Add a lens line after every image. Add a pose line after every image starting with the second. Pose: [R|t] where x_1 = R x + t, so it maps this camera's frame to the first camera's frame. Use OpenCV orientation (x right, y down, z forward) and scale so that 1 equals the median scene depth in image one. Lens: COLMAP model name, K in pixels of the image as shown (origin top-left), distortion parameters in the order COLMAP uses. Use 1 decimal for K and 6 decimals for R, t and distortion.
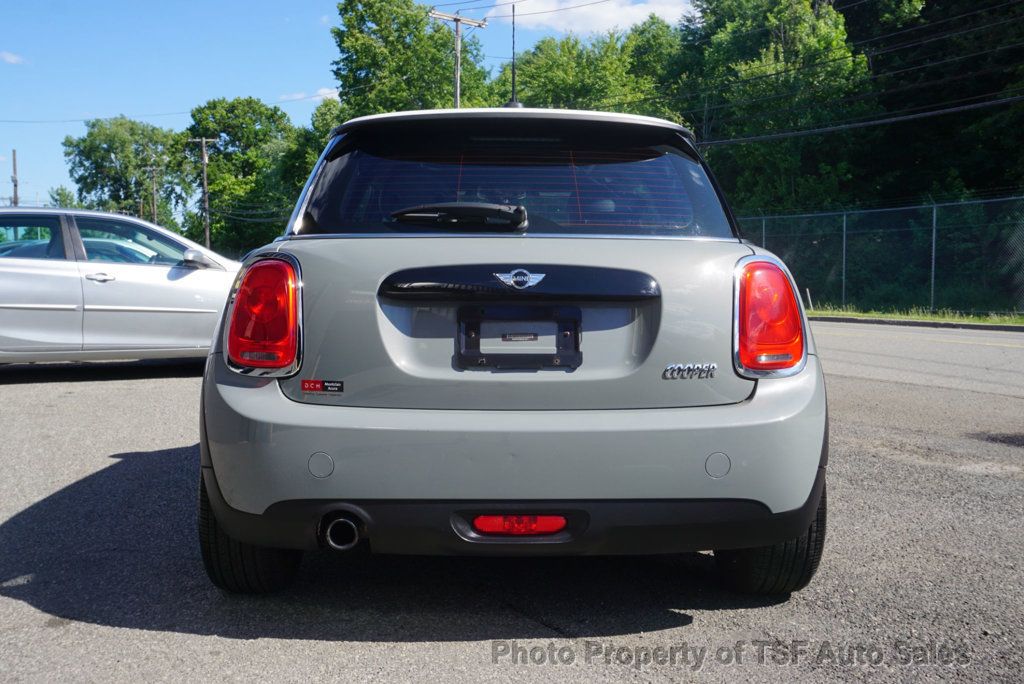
lens RADIAL K [[984.0, 0, 510.2], [0, 984.0, 338.9], [0, 0, 1]] dist [0.010723, 0.000000]
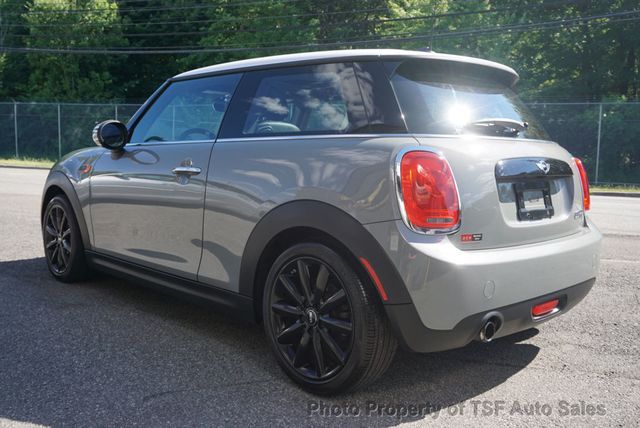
lens RADIAL K [[615.0, 0, 318.8], [0, 615.0, 211.8], [0, 0, 1]] dist [0.010723, 0.000000]
pose [[0.733912, -0.048567, 0.677506, -0.306419], [0.016260, 0.998411, 0.053956, -0.013970], [-0.679050, -0.028582, 0.733535, 0.146191]]
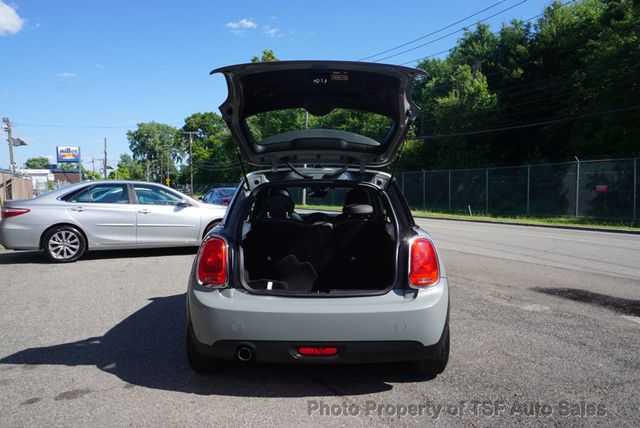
lens RADIAL K [[464.3, 0, 319.0], [0, 464.3, 215.7], [0, 0, 1]] dist [-0.026348, 0.001919]
pose [[0.999557, 0.000848, -0.029763, 0.013828], [-0.001229, 0.999917, -0.012795, -0.038679], [0.029750, 0.012826, 0.999475, -0.040997]]
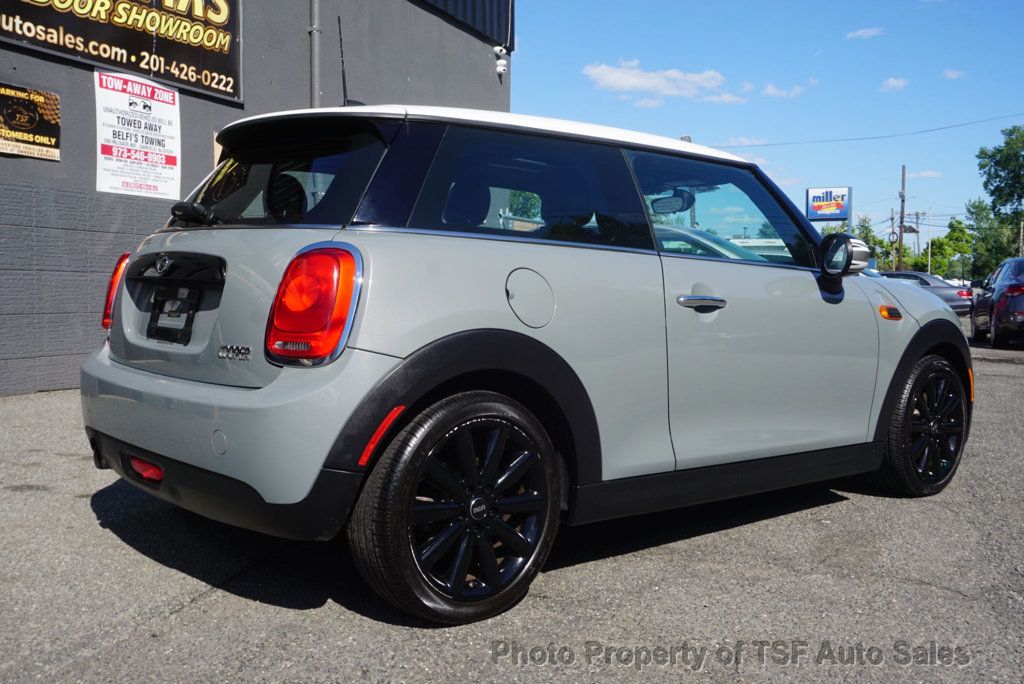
lens RADIAL K [[1018.2, 0, 513.7], [0, 1018.2, 340.6], [0, 0, 1]] dist [-0.000436, 0.000000]
pose [[0.628349, 0.056010, -0.775912, 0.376343], [-0.068970, 0.997488, 0.016152, -0.005573], [0.774868, 0.043365, 0.630634, 0.170253]]
